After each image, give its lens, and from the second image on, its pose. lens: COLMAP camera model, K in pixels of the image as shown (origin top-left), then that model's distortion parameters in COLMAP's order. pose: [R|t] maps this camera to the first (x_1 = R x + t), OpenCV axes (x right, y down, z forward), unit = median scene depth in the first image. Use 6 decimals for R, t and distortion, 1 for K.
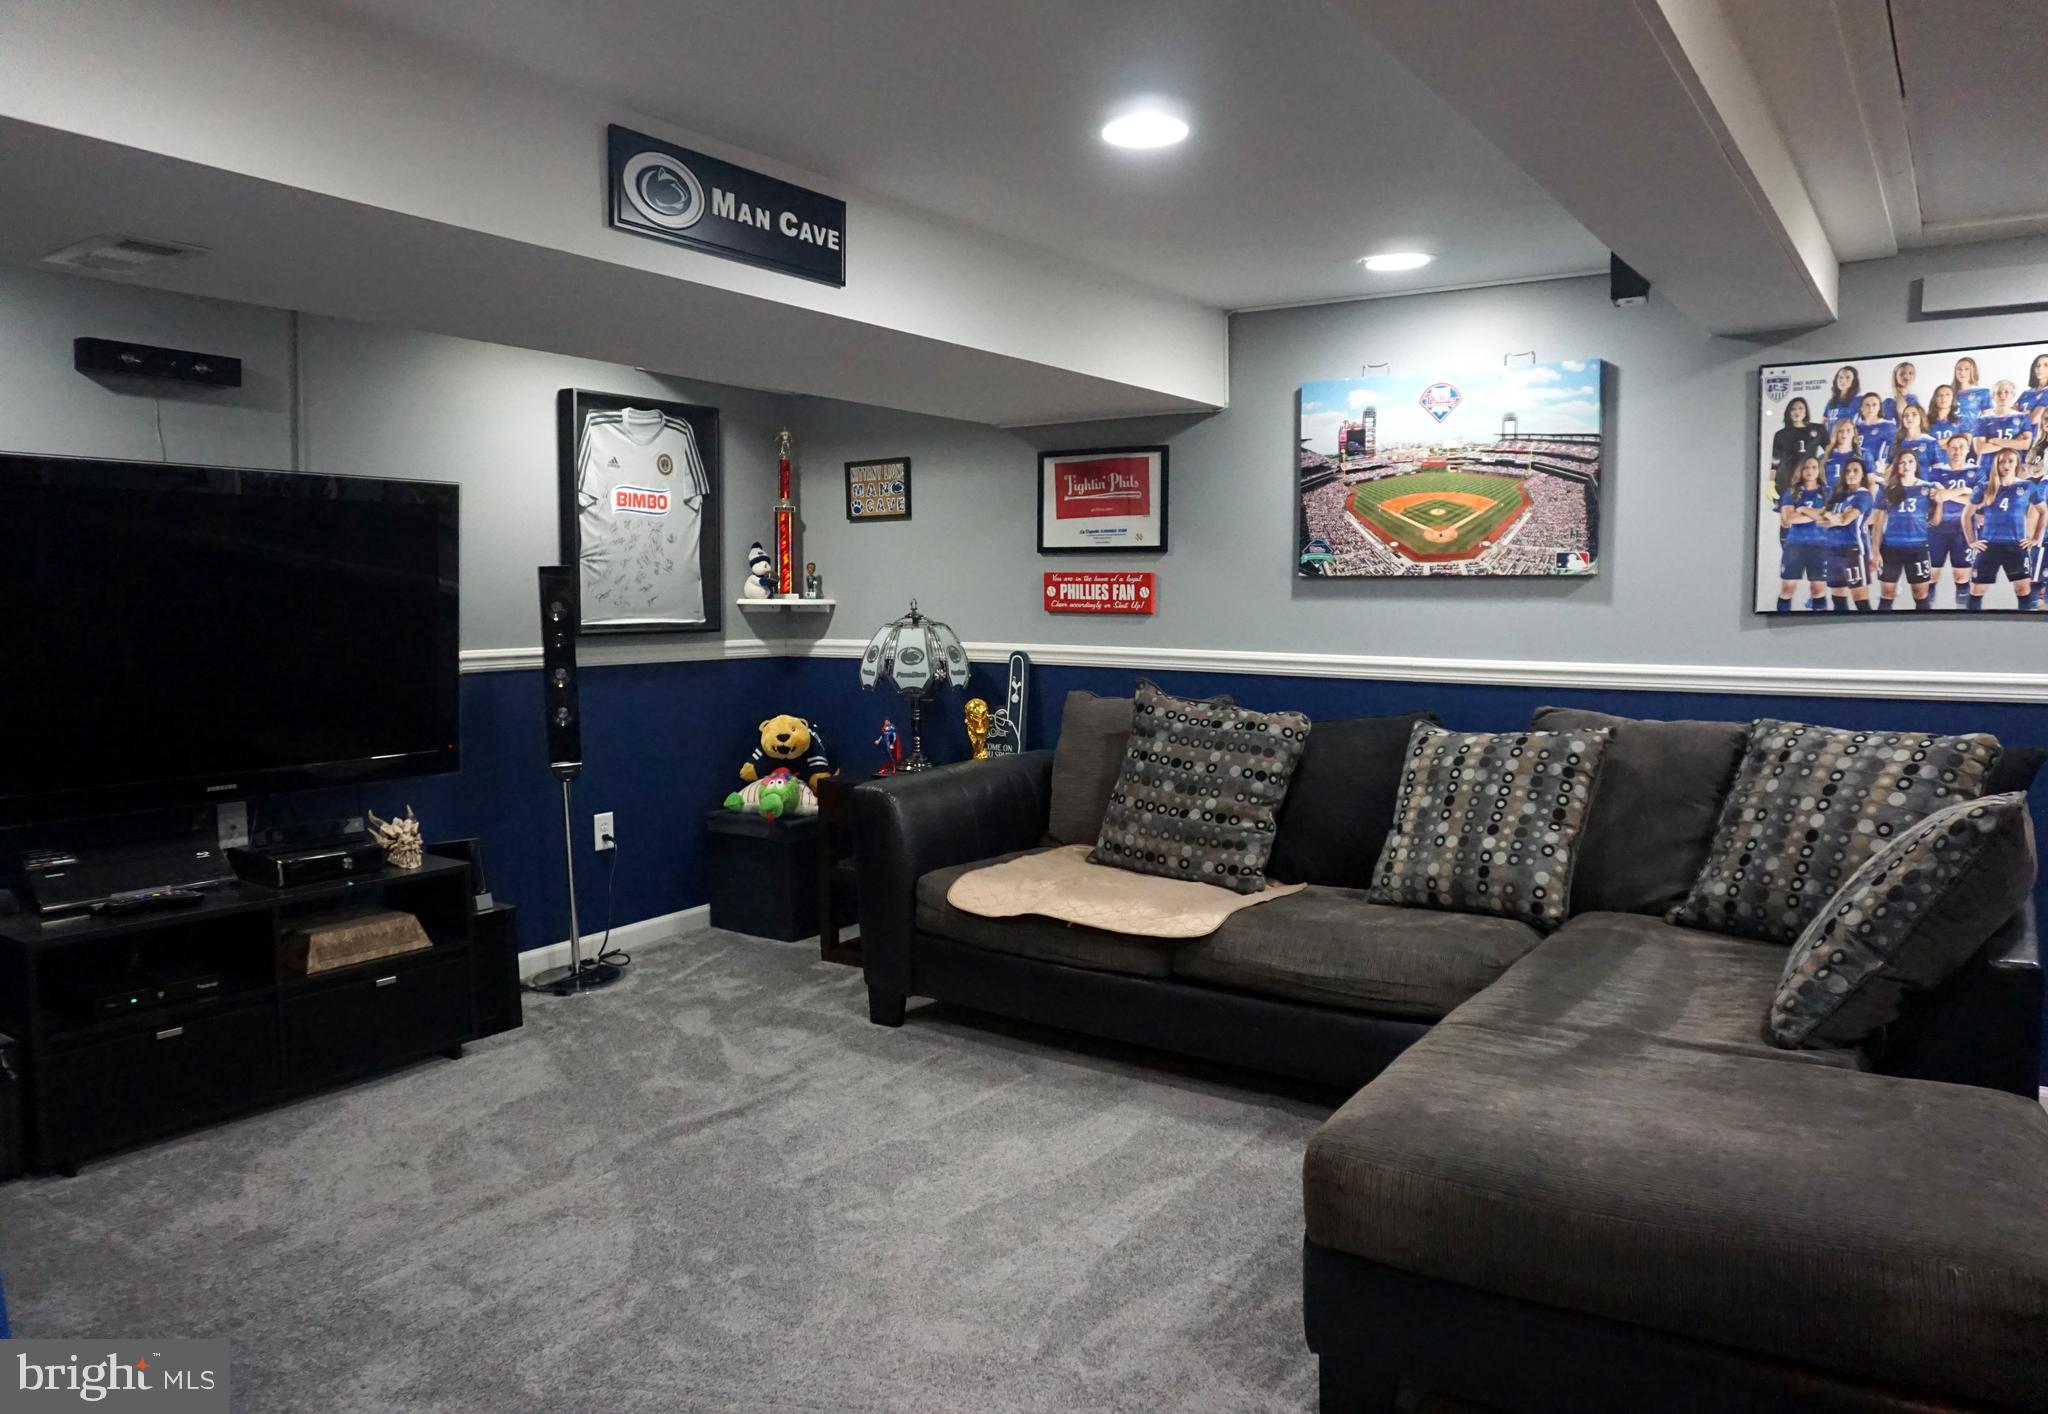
lens RADIAL K [[1457.9, 0, 1024.2], [0, 1457.9, 706.4], [0, 0, 1]] dist [0.012246, 0.006084]
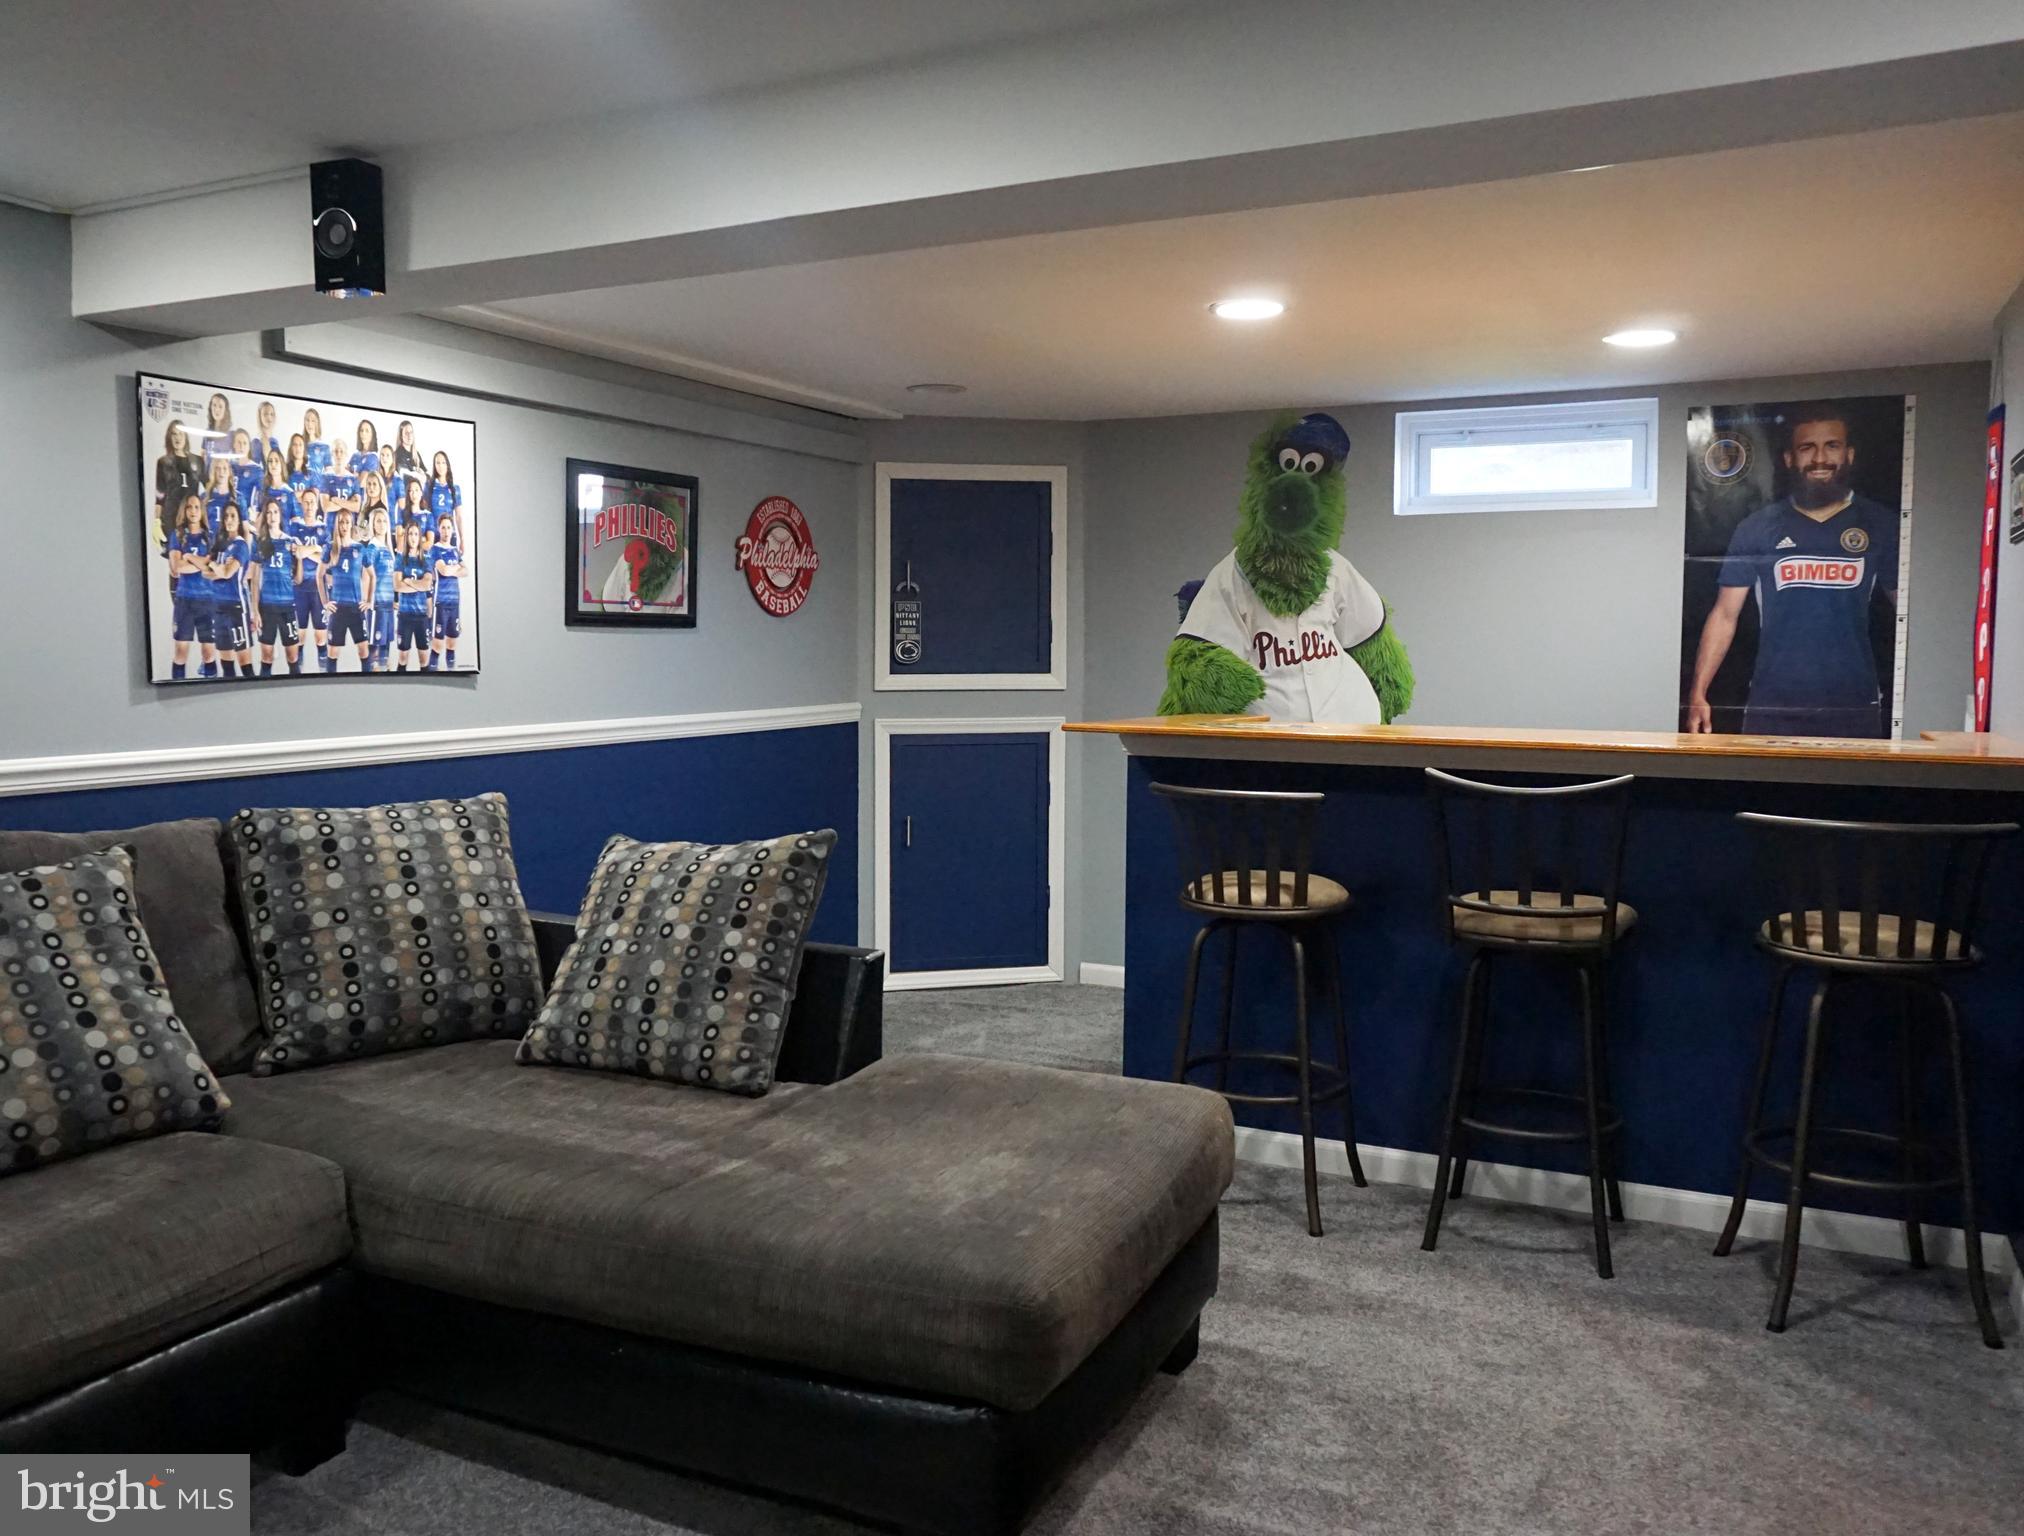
lens RADIAL K [[1609.8, 0, 1014.1], [0, 1609.8, 762.2], [0, 0, 1]] dist [-0.013280, -0.000894]
pose [[-0.117747, -0.075016, 0.990206, -0.447428], [0.075962, 0.993541, 0.084301, -0.061889], [-0.990134, 0.085144, -0.111288, 0.669807]]
